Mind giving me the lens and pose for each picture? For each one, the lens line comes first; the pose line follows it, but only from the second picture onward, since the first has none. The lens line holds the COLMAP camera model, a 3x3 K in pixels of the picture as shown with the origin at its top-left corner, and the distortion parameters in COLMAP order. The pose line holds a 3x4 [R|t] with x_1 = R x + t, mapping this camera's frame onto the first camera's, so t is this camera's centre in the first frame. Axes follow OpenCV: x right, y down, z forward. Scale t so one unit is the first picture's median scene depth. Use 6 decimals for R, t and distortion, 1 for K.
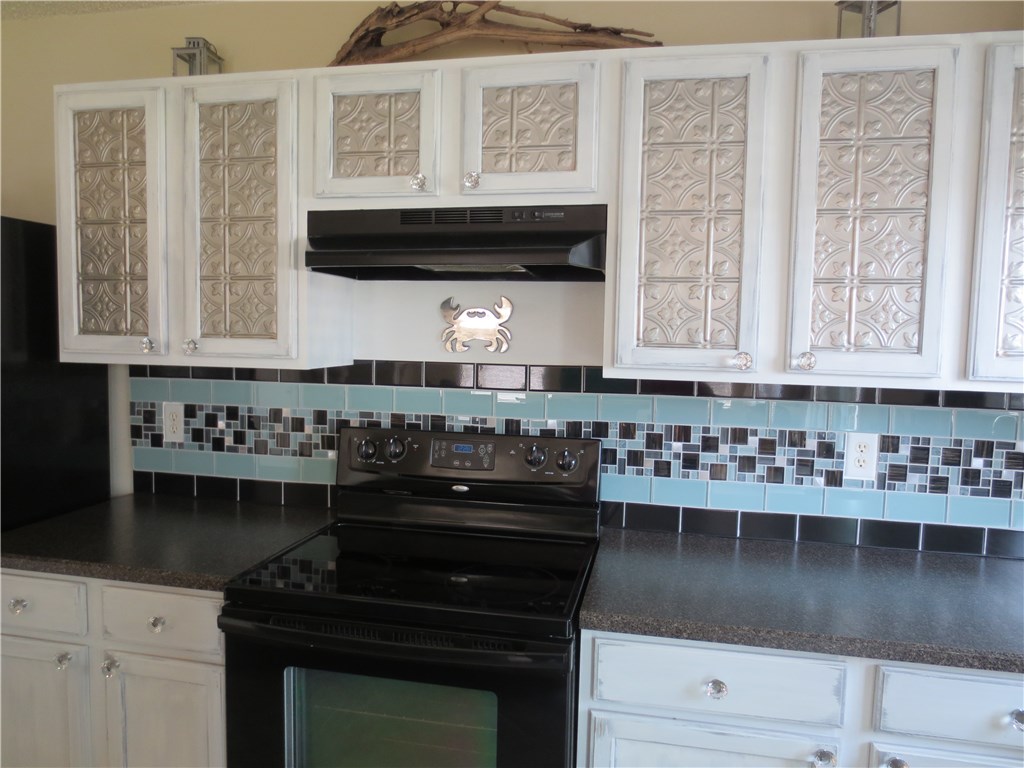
lens RADIAL K [[734.1, 0, 510.9], [0, 734.1, 386.8], [0, 0, 1]] dist [-0.025998, 0.011837]
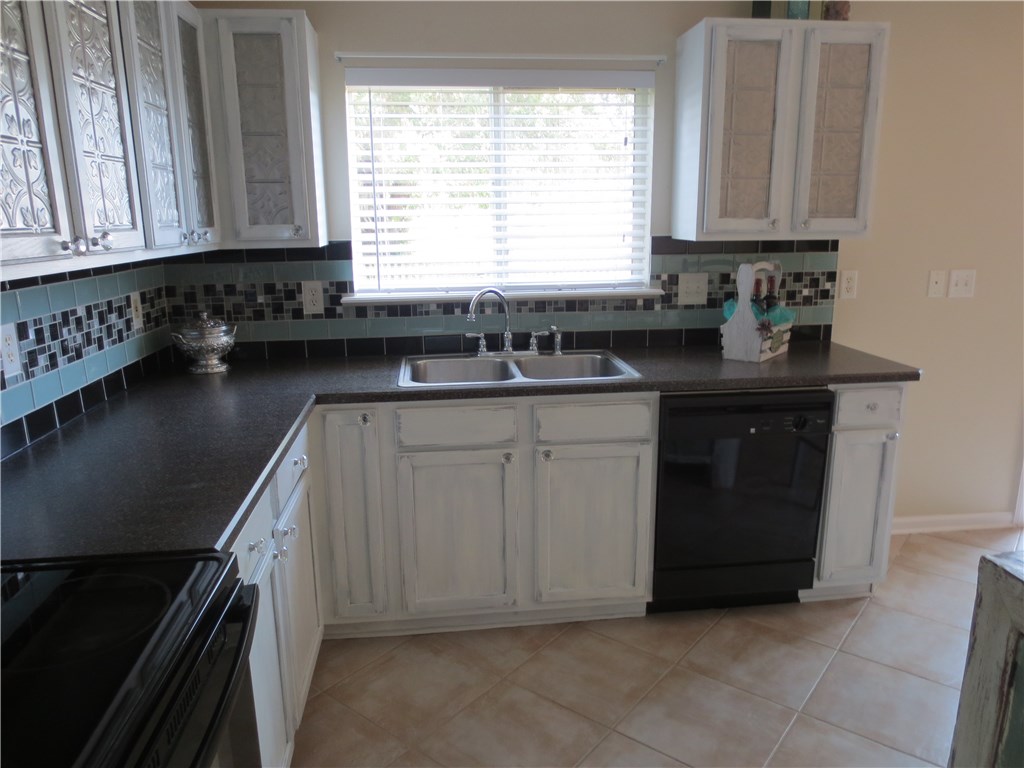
lens RADIAL K [[734.1, 0, 512.4], [0, 734.1, 386.8], [0, 0, 1]] dist [-0.025998, 0.011837]
pose [[-0.322709, -0.231558, 0.917736, -0.565423], [0.077840, 0.959835, 0.269551, -0.056434], [-0.943292, 0.158423, -0.291723, 0.683602]]
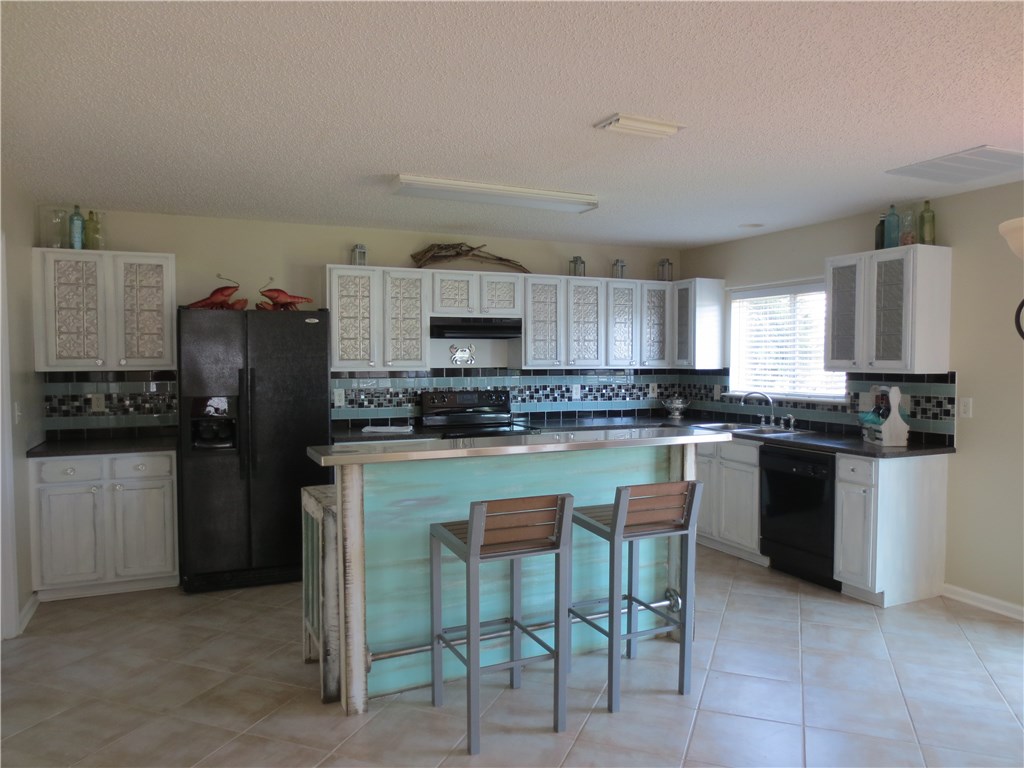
lens RADIAL K [[734.1, 0, 517.7], [0, 734.1, 382.0], [0, 0, 1]] dist [-0.025998, 0.011837]
pose [[0.804185, -0.040428, 0.593002, -1.719337], [0.063190, 0.997845, -0.017665, 0.094278], [-0.591010, 0.051677, 0.805007, -1.537574]]
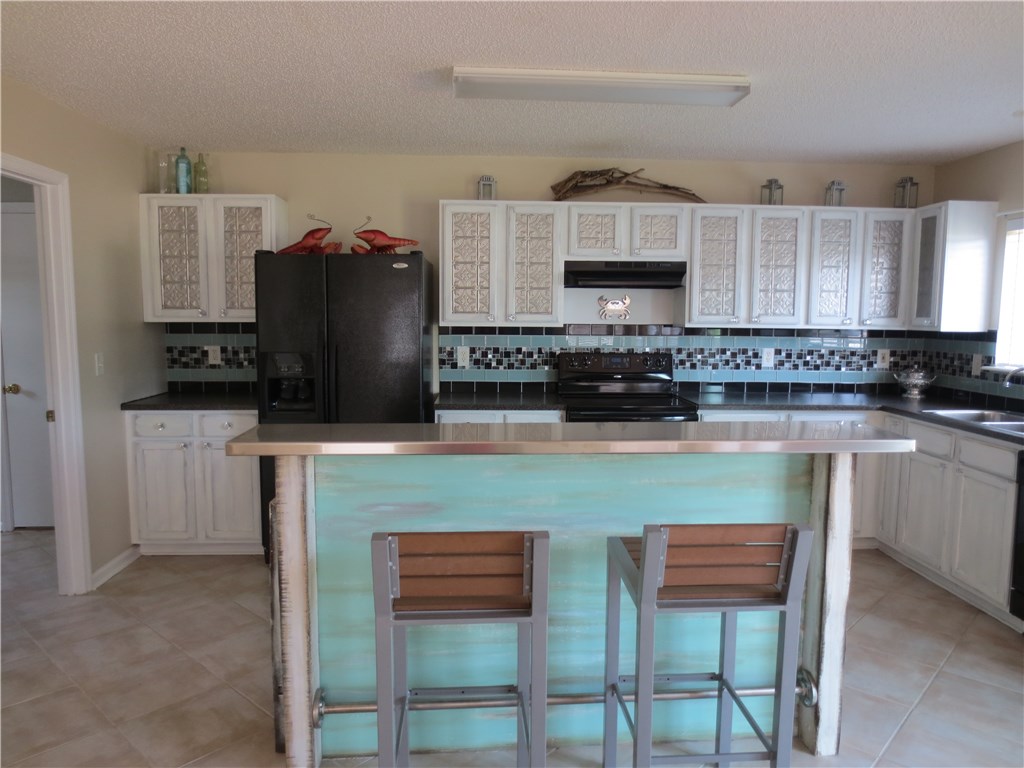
lens RADIAL K [[734.1, 0, 516.2], [0, 734.1, 382.1], [0, 0, 1]] dist [-0.025998, 0.011837]
pose [[0.966176, -0.036697, 0.255258, -1.037837], [0.031425, 0.999201, 0.024704, 0.091054], [-0.255961, -0.015847, 0.966557, -1.263548]]
